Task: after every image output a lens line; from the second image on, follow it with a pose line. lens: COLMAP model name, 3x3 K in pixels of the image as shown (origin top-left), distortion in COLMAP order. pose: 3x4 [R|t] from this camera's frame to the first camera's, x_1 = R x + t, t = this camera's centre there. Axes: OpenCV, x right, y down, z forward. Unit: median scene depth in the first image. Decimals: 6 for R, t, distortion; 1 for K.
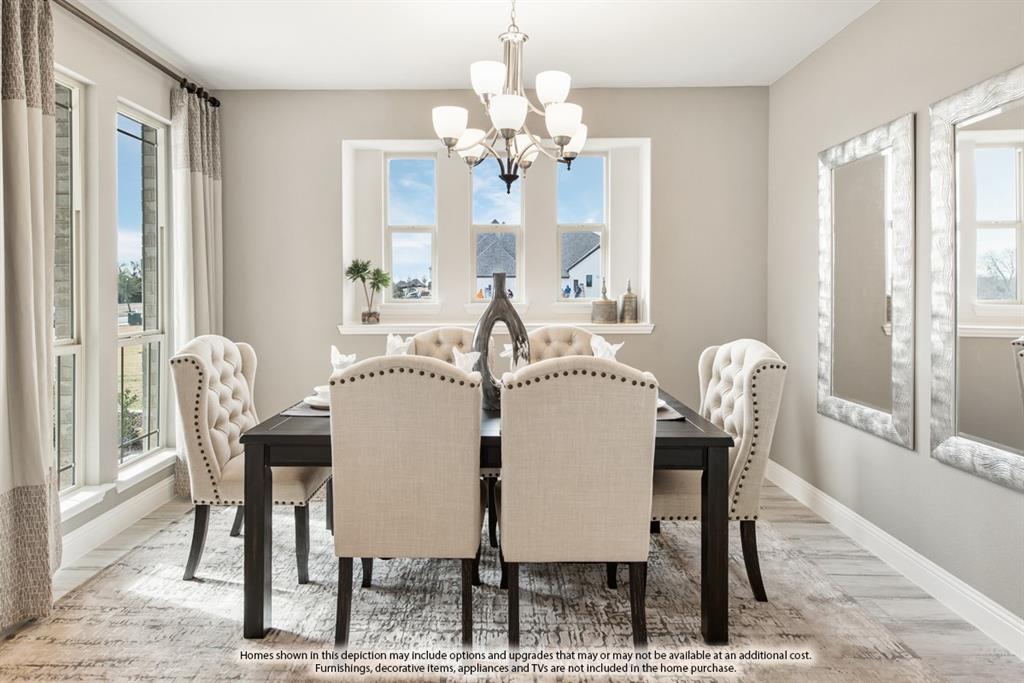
lens RADIAL K [[547.3, 0, 498.5], [0, 547.3, 295.3], [0, 0, 1]] dist [0.011243, -0.007749]
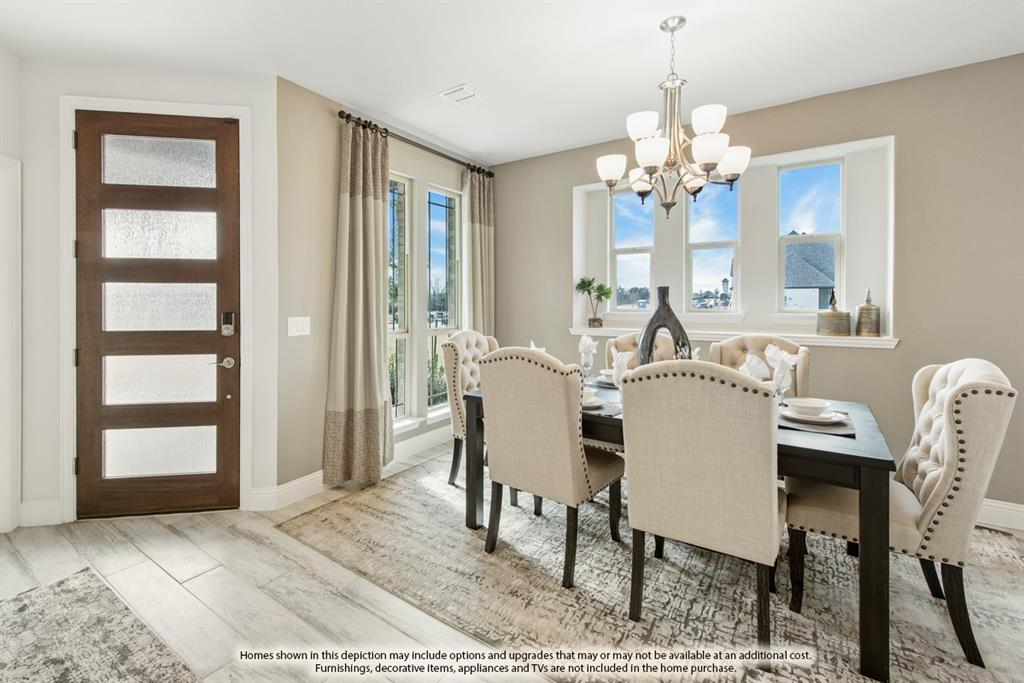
lens RADIAL K [[454.2, 0, 494.4], [0, 454.2, 305.3], [0, 0, 1]] dist [-0.003328, 0.000248]
pose [[0.824150, 0.005745, -0.566342, 0.259274], [-0.005331, 0.999983, 0.002386, -0.001302], [0.566346, 0.001052, 0.824167, -0.006363]]
